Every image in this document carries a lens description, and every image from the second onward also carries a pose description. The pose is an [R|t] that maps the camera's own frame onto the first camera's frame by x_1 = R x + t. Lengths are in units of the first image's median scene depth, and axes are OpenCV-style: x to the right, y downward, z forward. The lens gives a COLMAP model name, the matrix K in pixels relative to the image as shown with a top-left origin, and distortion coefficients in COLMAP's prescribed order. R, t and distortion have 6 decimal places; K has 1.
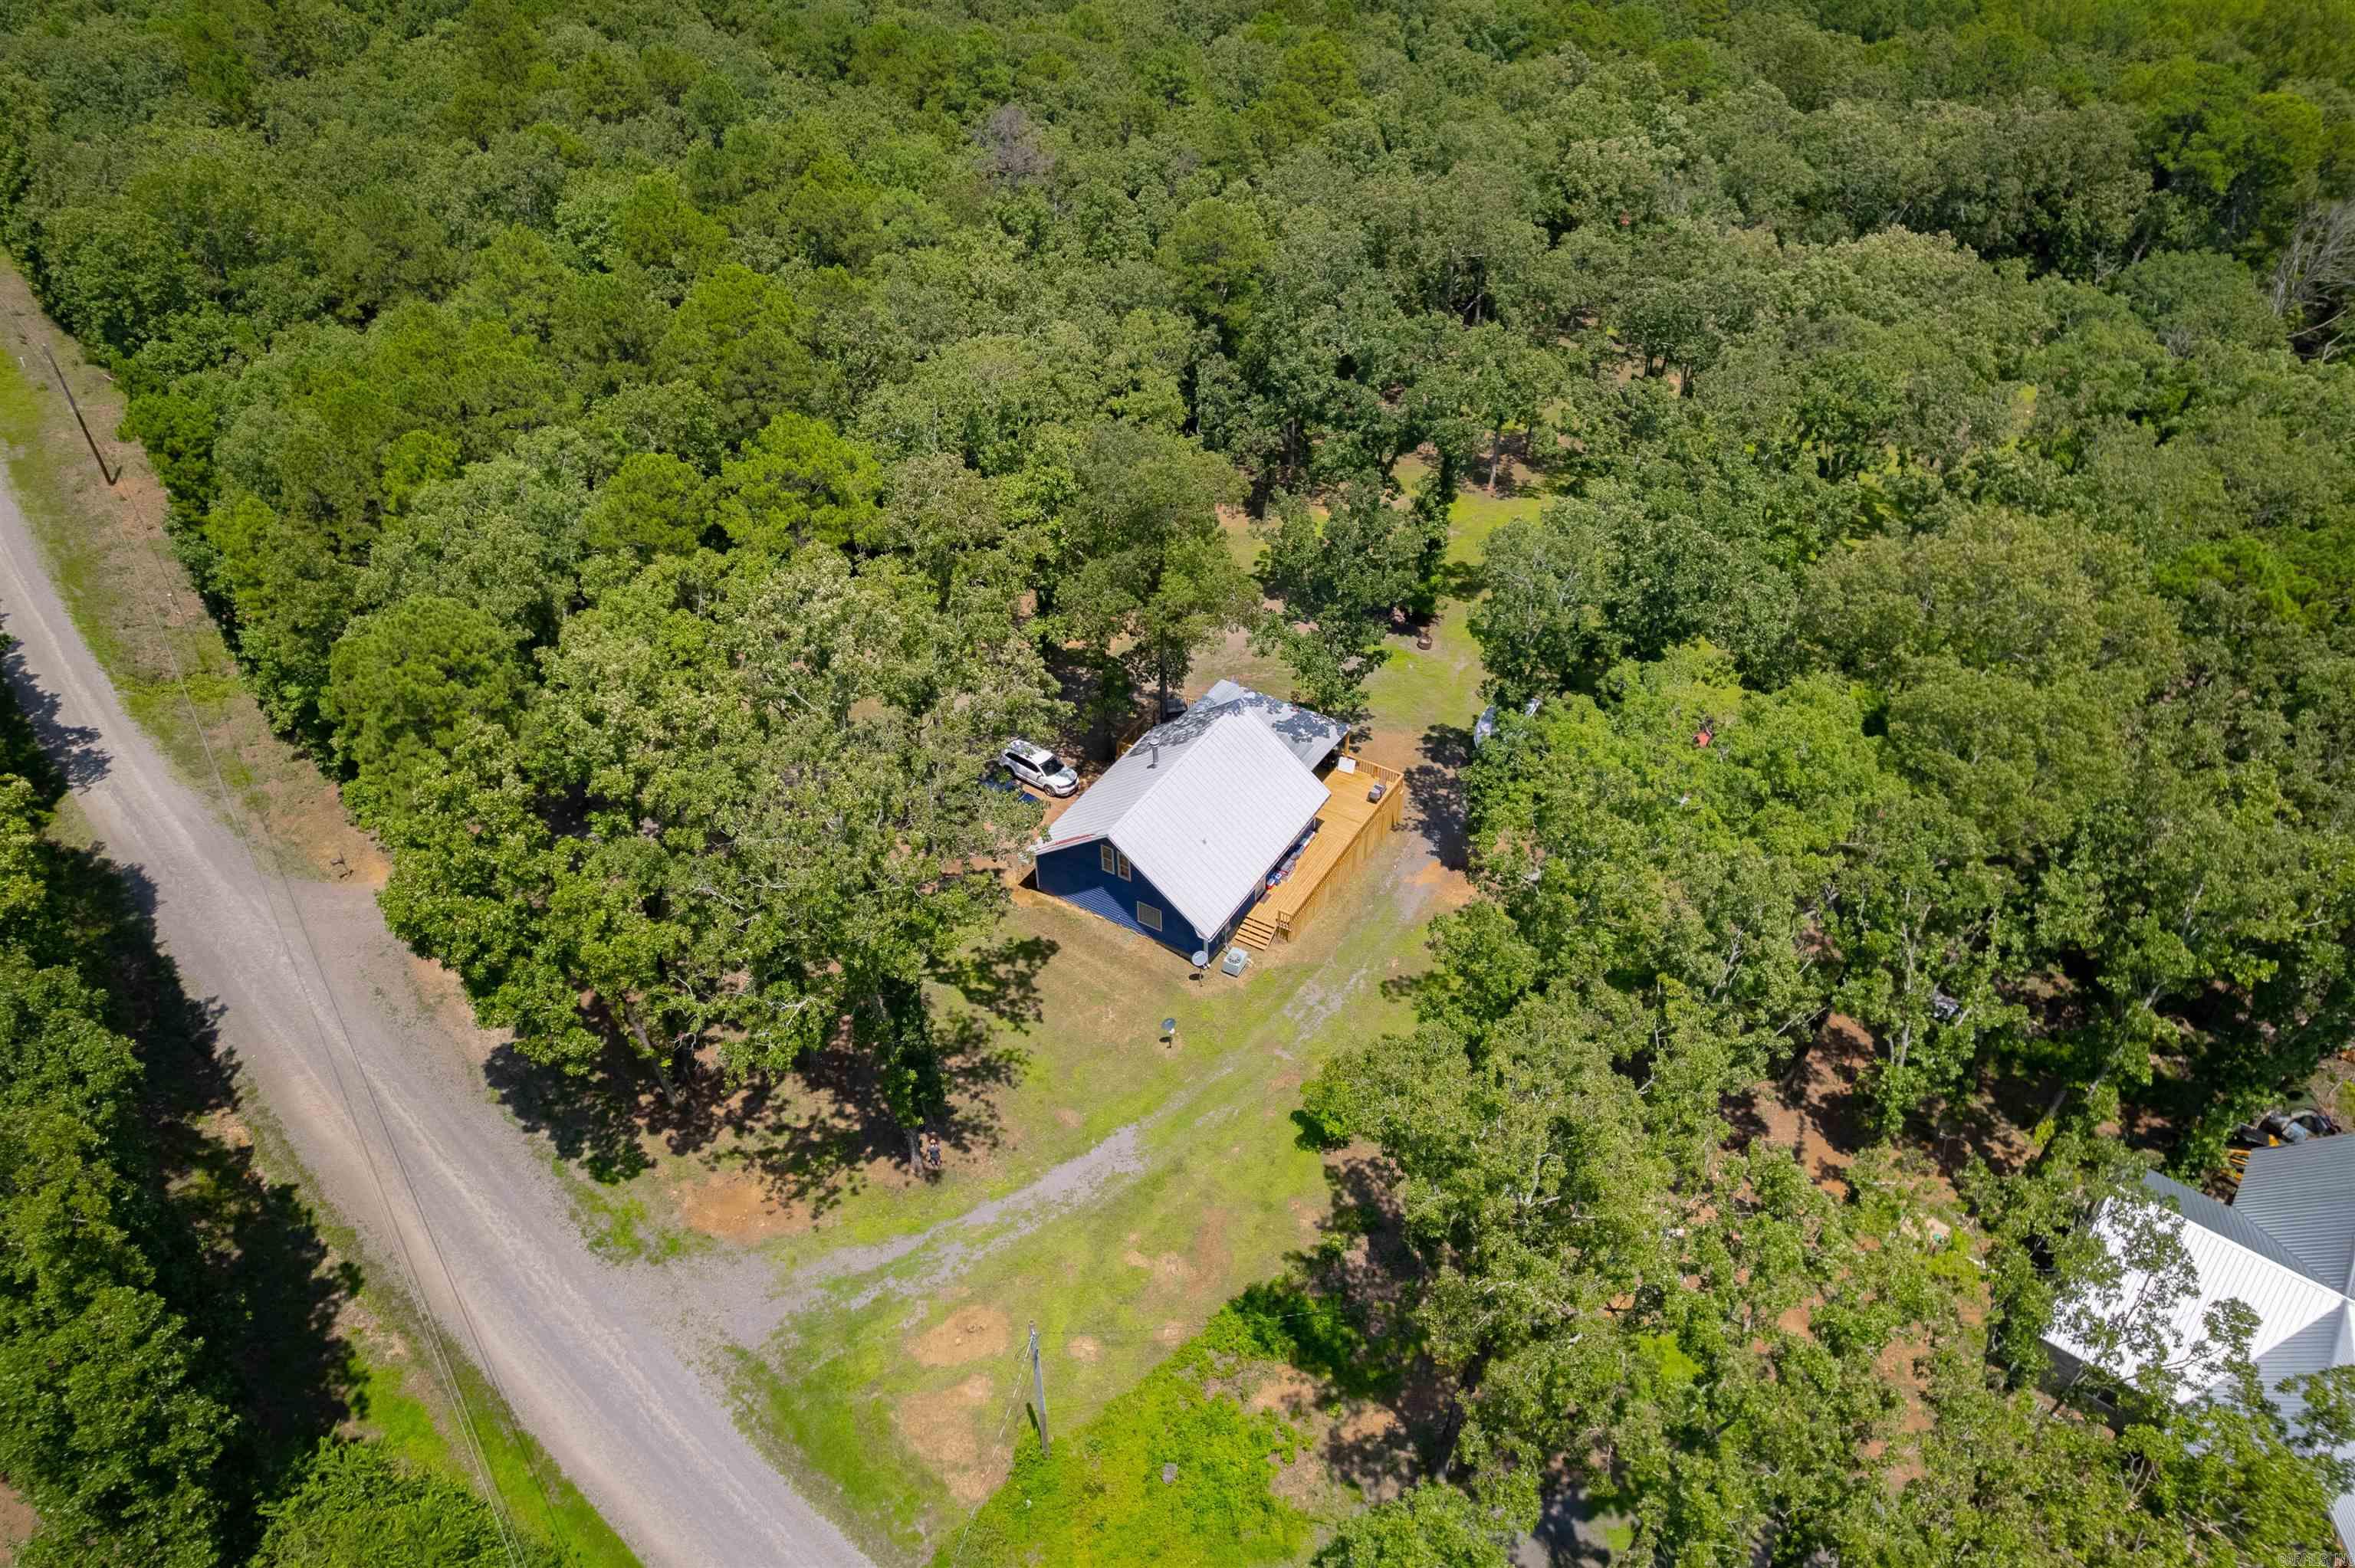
lens RADIAL K [[1471.9, 0, 1189.9], [0, 1471.9, 791.1], [0, 0, 1]] dist [-0.047094, 0.046534]
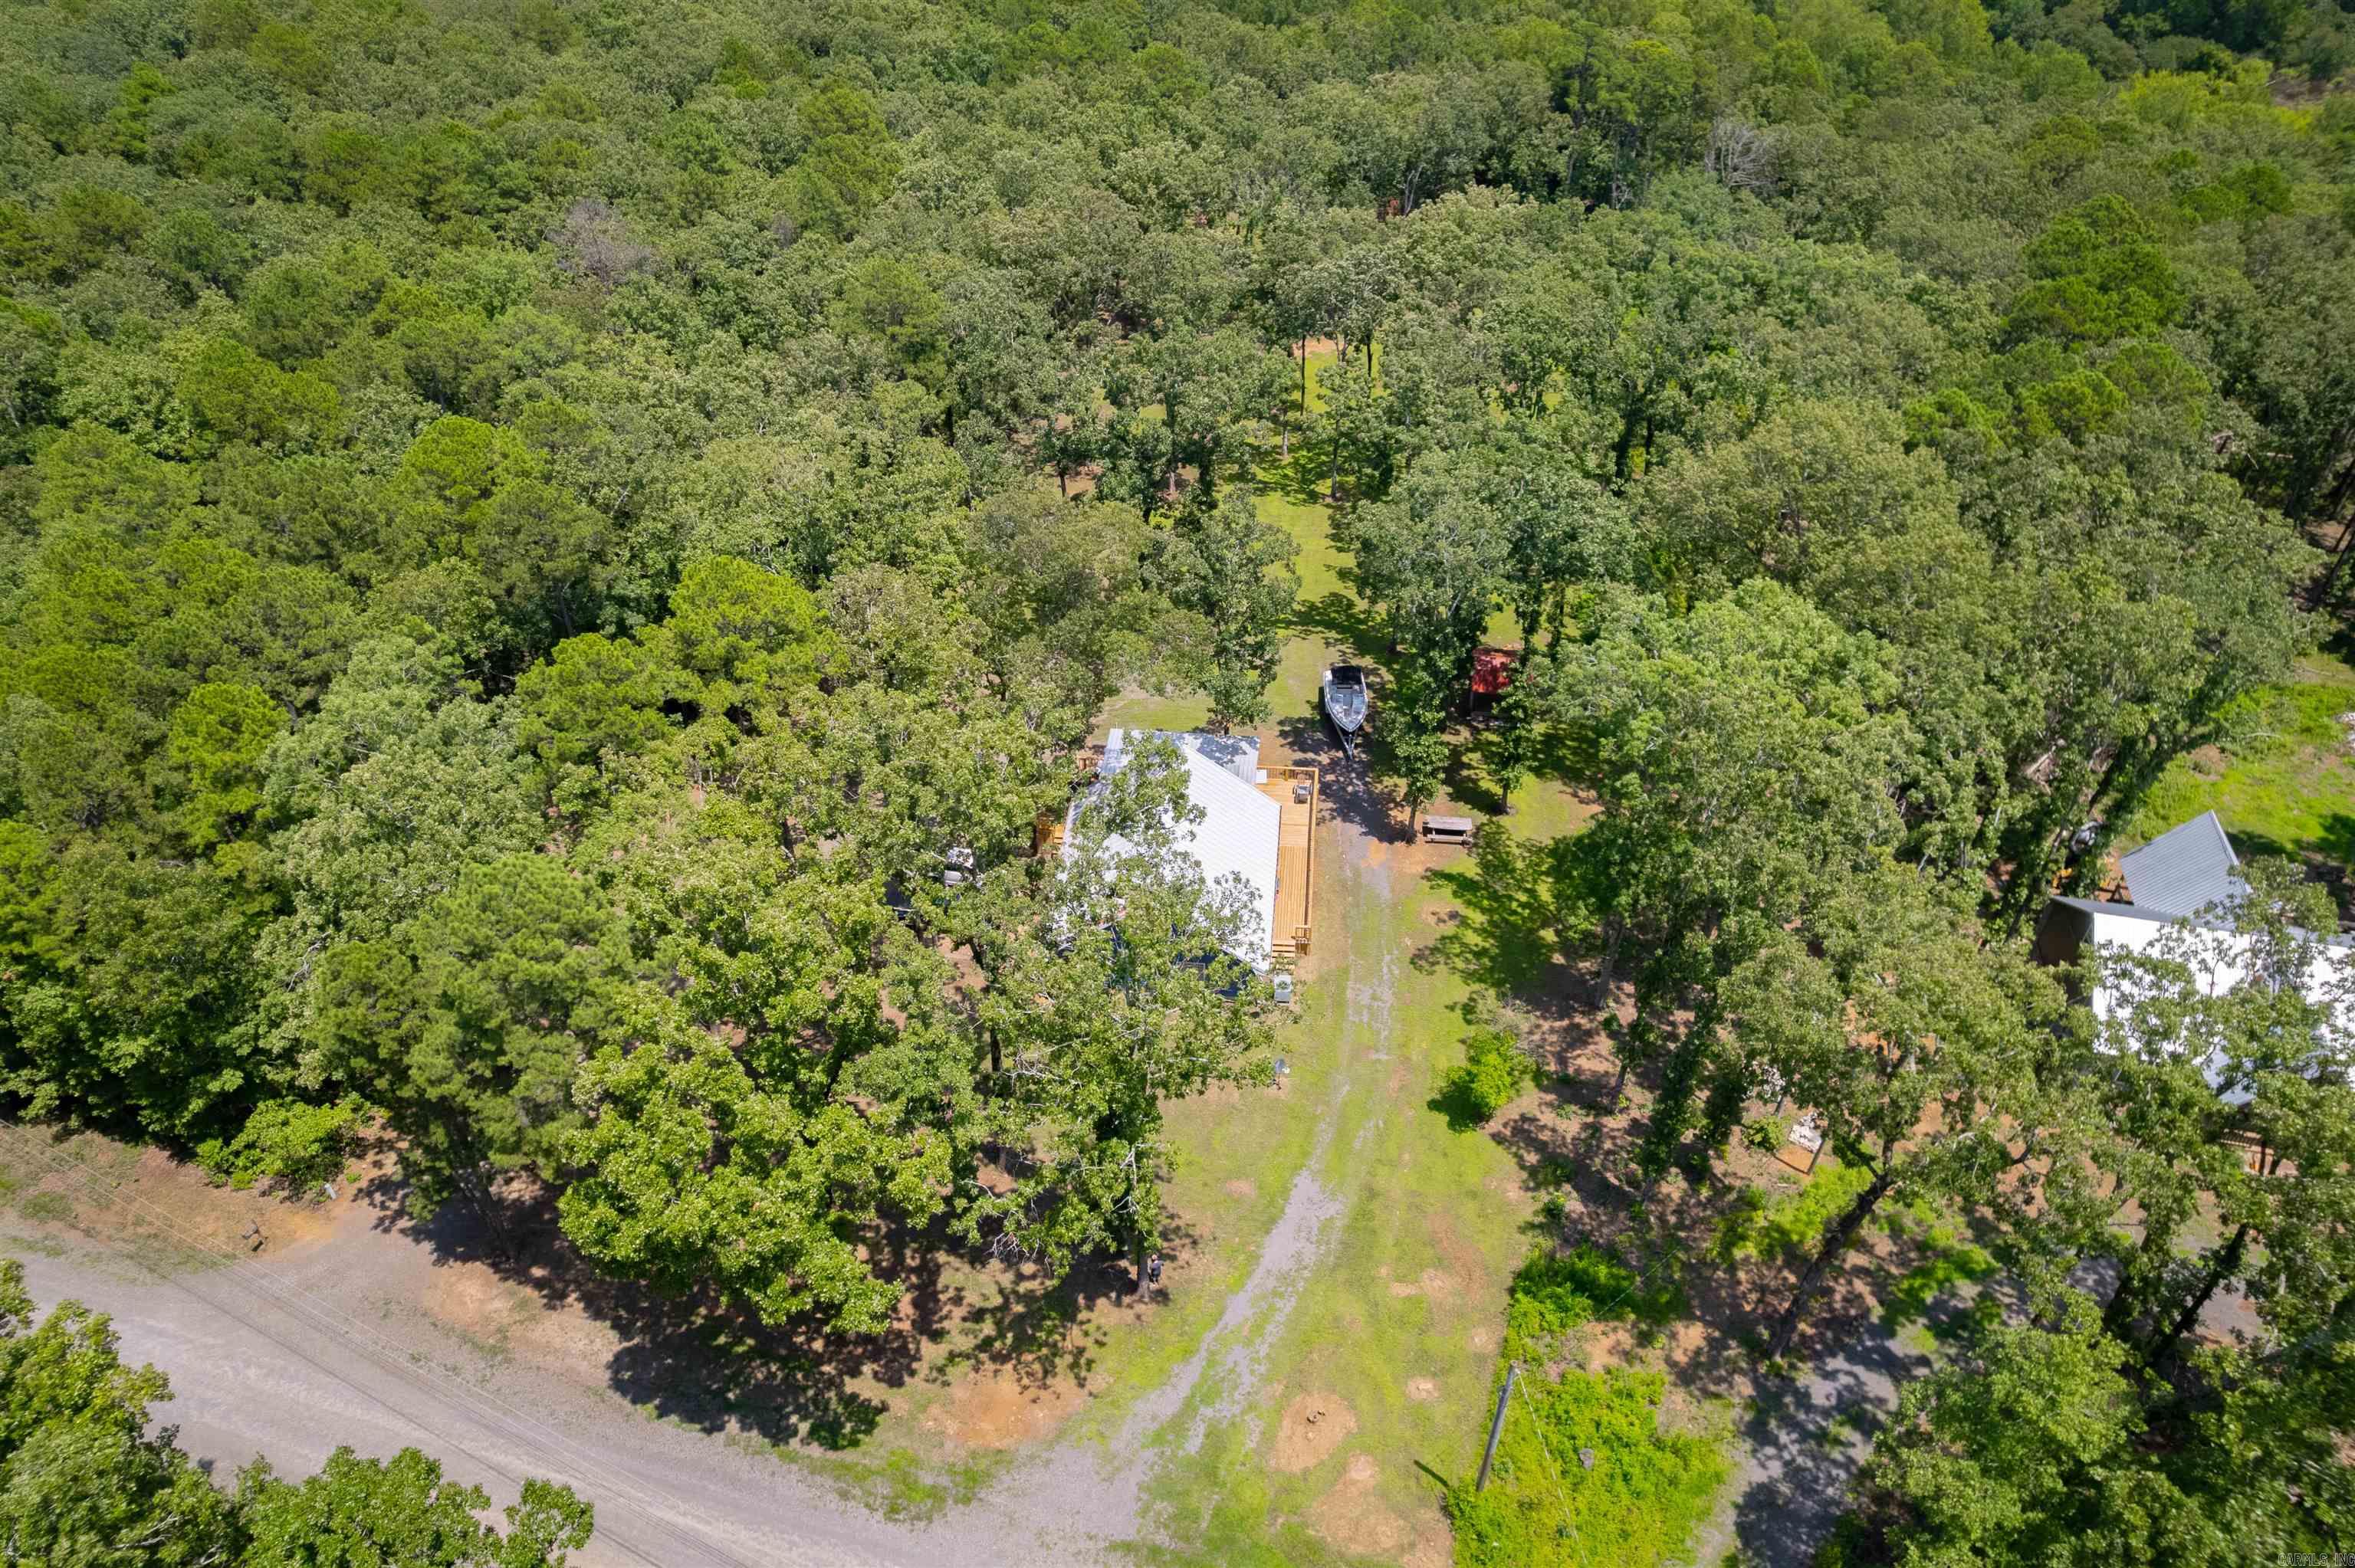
lens RADIAL K [[1471.9, 0, 1189.9], [0, 1471.9, 791.1], [0, 0, 1]] dist [-0.047094, 0.046534]
pose [[0.898591, -0.277925, 0.339546, -0.390054], [0.283720, 0.958320, 0.033551, -0.076262], [-0.334718, 0.066187, 0.939991, 0.083980]]
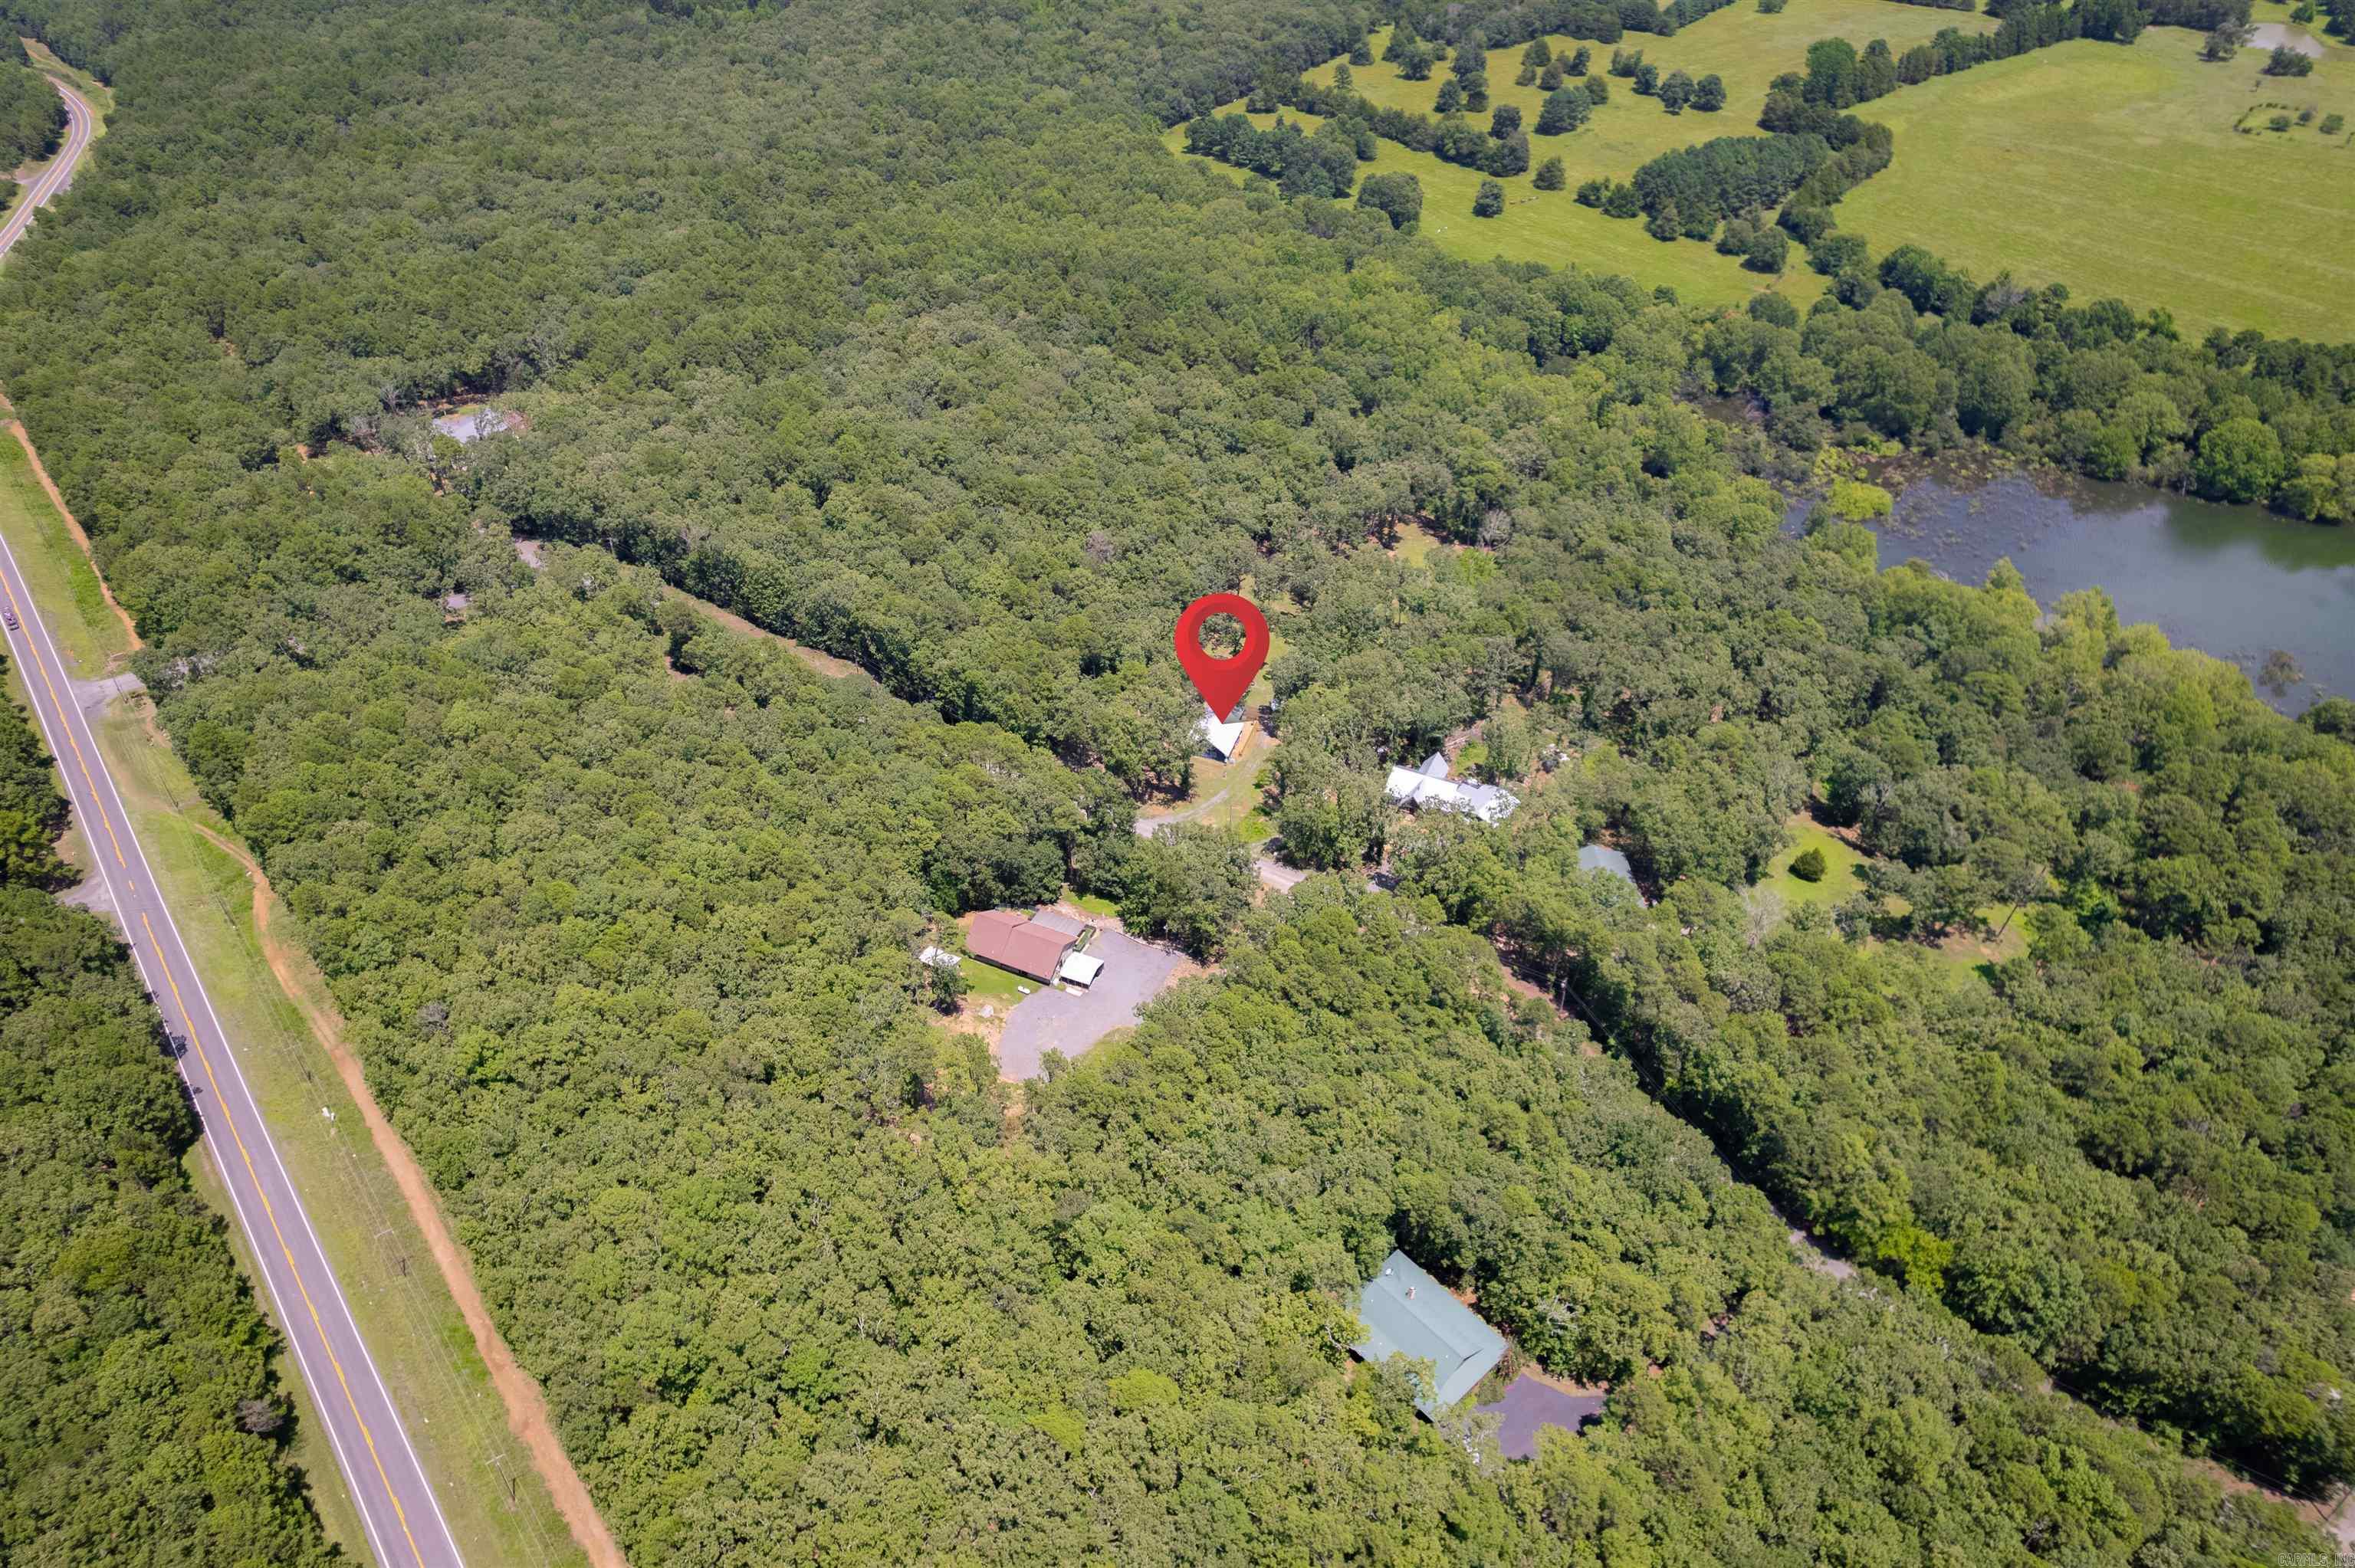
lens RADIAL K [[1471.9, 0, 1189.9], [0, 1471.9, 791.1], [0, 0, 1]] dist [-0.047094, 0.046534]
pose [[0.975442, -0.146563, 0.164417, -1.062880], [0.146499, 0.989131, 0.012585, 0.156590], [-0.164474, 0.011811, 0.986311, -4.336990]]
